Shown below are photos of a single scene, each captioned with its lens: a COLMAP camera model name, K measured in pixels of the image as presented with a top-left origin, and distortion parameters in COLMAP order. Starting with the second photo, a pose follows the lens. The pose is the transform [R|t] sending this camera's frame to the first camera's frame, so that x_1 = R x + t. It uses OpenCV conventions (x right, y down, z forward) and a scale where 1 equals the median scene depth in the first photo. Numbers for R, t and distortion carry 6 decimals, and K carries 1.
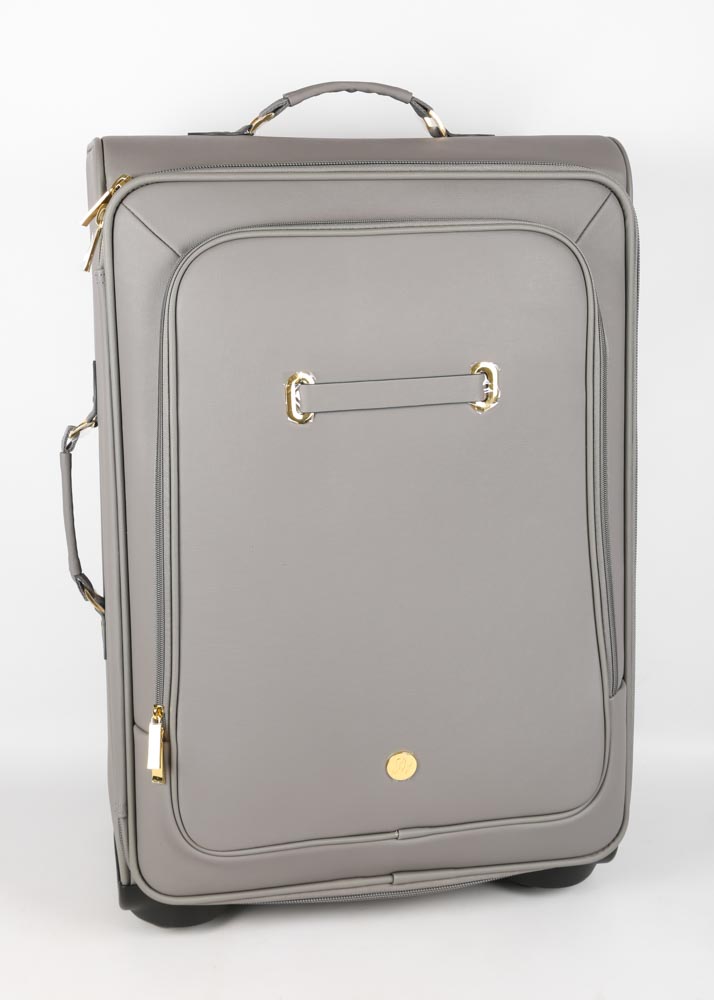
lens RADIAL K [[1583.1, 0, 357.0], [0, 1583.1, 500.0], [0, 0, 1]] dist [0.043465, 0.113037]
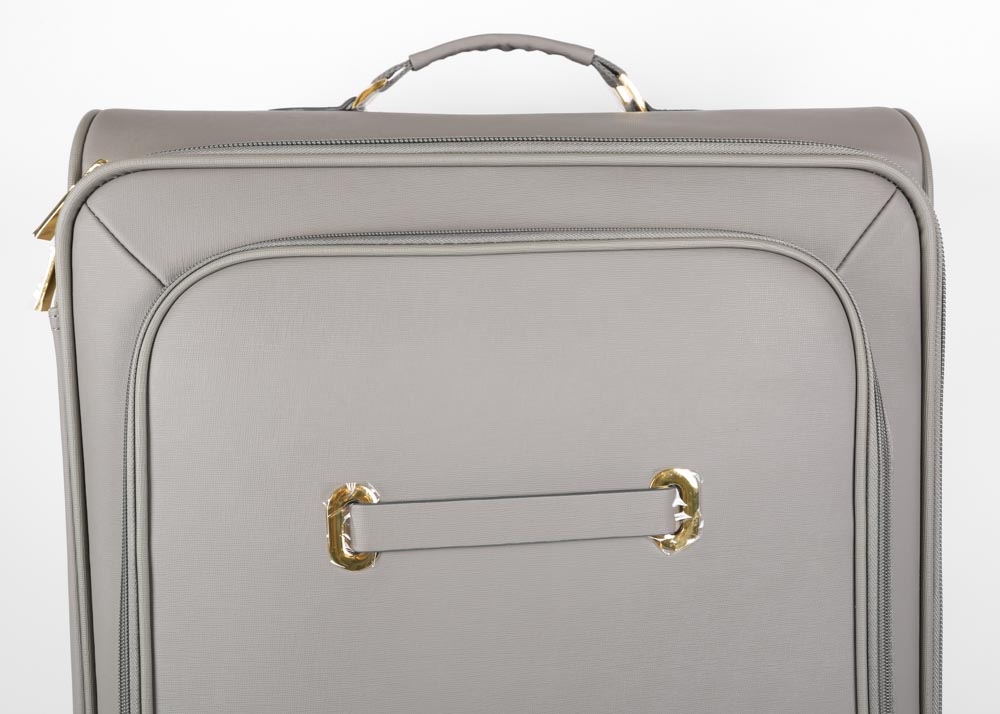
lens RADIAL K [[1324.1, 0, 500.0], [0, 1324.1, 357.0], [0, 0, 1]] dist [-0.012669, 0.013370]
pose [[0.990139, 0.015447, -0.139237, 0.081311], [-0.028470, 0.995349, -0.092032, -0.078909], [0.137168, 0.095089, 0.985973, 0.487648]]
